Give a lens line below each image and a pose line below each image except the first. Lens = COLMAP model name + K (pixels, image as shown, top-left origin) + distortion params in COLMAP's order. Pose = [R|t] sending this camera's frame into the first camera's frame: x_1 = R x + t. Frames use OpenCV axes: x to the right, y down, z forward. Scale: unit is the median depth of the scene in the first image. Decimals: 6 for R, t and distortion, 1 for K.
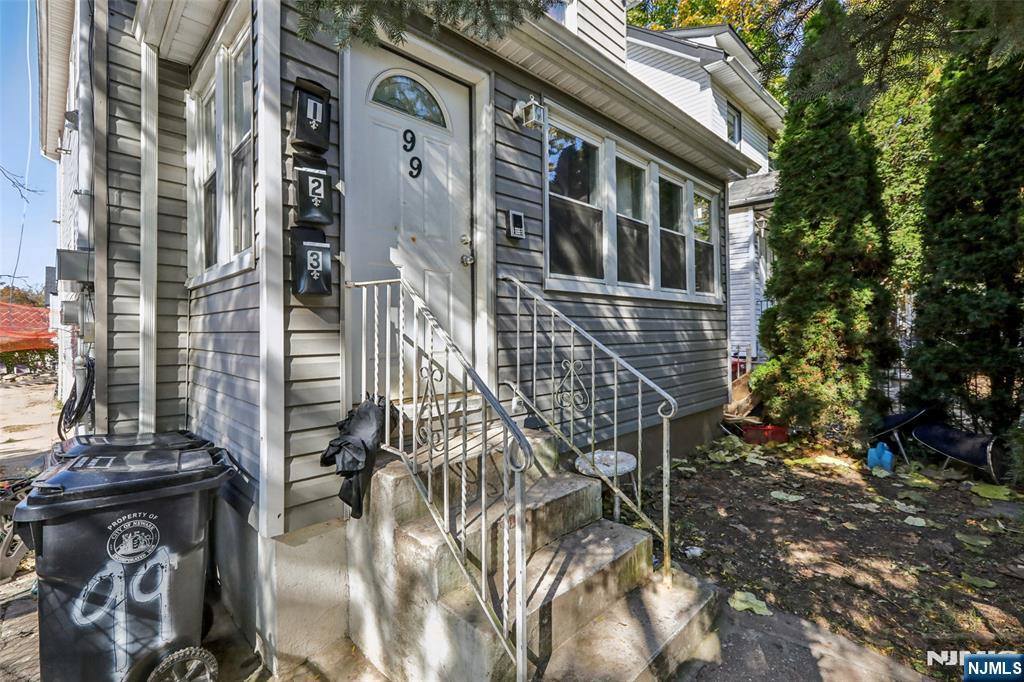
lens RADIAL K [[473.5, 0, 509.7], [0, 473.5, 326.9], [0, 0, 1]] dist [0.001571, -0.000036]
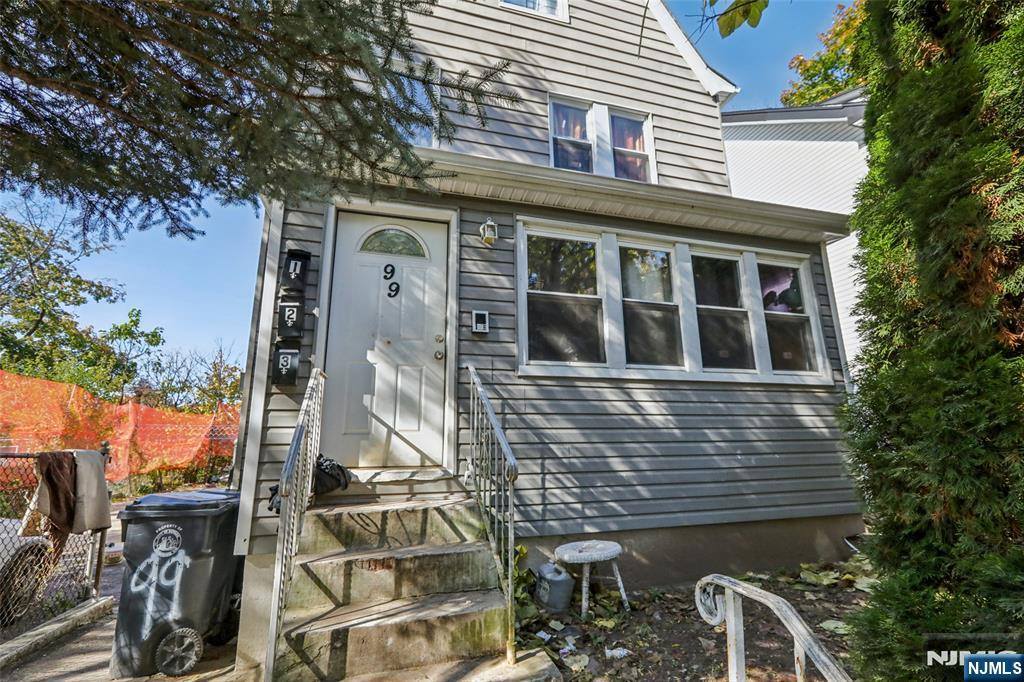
lens RADIAL K [[467.7, 0, 512.0], [0, 467.7, 341.0], [0, 0, 1]] dist [0.000553, 0.000764]
pose [[0.877906, -0.112097, -0.465526, 0.713938], [0.011474, 0.976857, -0.213584, 0.093905], [0.478695, 0.182166, 0.858875, 0.051399]]
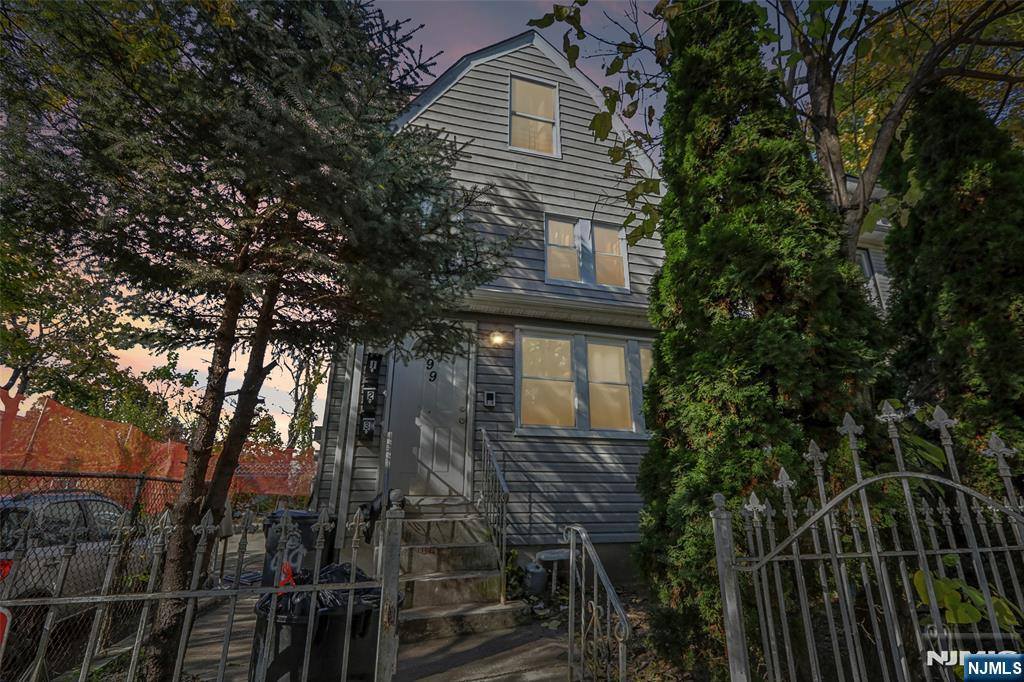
lens RADIAL K [[467.7, 0, 512.0], [0, 467.7, 341.0], [0, 0, 1]] dist [0.000553, 0.000764]
pose [[0.868287, -0.142032, -0.475294, 1.097223], [-0.006010, 0.955052, -0.296376, 0.113493], [0.496025, 0.260196, 0.828406, -0.544641]]
